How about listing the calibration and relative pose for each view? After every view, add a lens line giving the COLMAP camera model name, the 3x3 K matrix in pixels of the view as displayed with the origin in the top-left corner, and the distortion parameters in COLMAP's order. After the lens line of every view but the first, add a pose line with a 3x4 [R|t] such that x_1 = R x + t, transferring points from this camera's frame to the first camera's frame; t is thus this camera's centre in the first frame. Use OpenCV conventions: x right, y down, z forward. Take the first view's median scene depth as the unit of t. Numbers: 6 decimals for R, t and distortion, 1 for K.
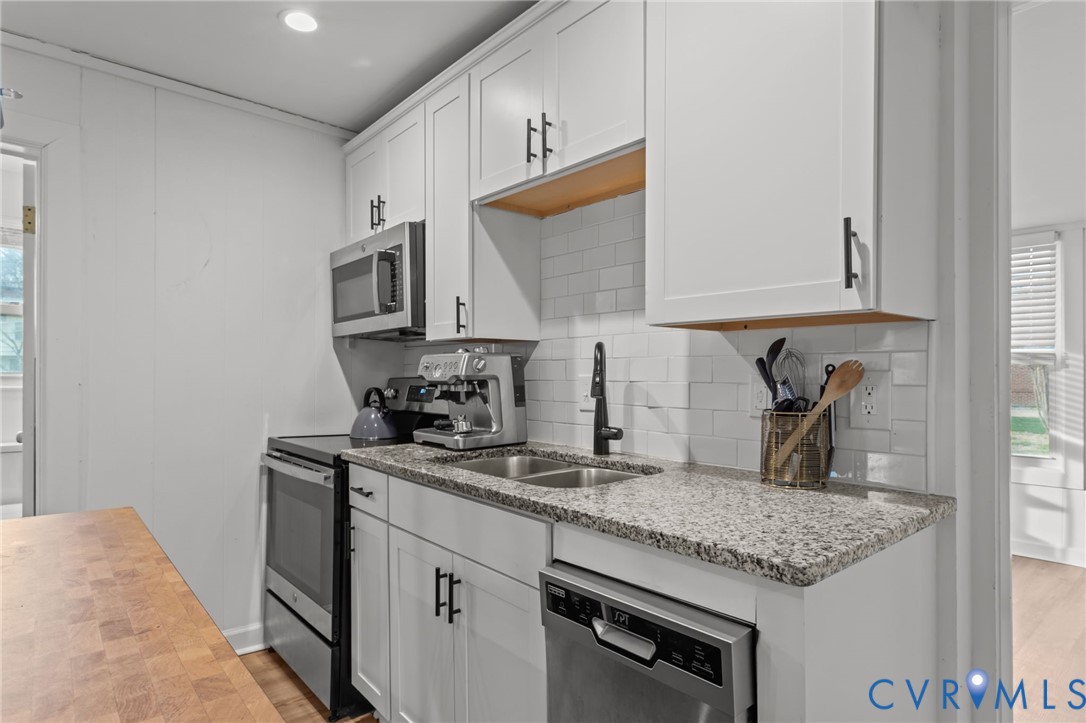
lens RADIAL K [[589.4, 0, 523.5], [0, 589.4, 371.1], [0, 0, 1]] dist [-0.003556, 0.043474]
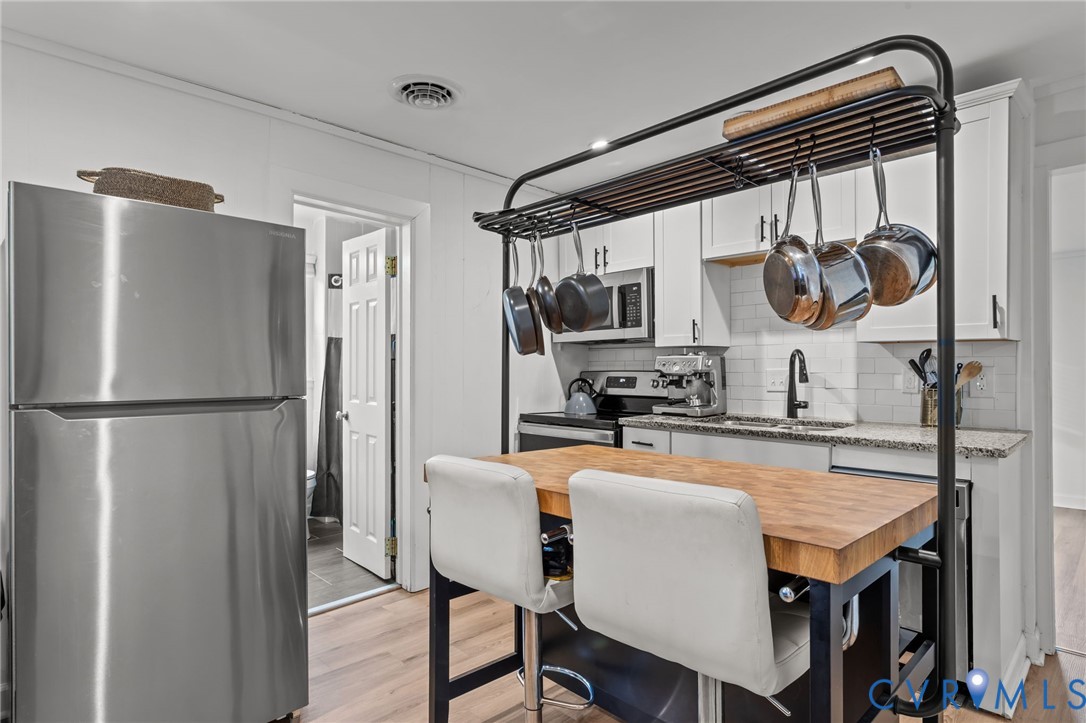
lens RADIAL K [[571.5, 0, 543.0], [0, 571.5, 361.5], [0, 0, 1]] dist [0.030011, -0.000971]
pose [[0.996698, -0.004715, 0.081063, -0.641403], [0.004867, 0.999987, -0.001686, -0.013985], [-0.081054, 0.002075, 0.996708, -0.490600]]
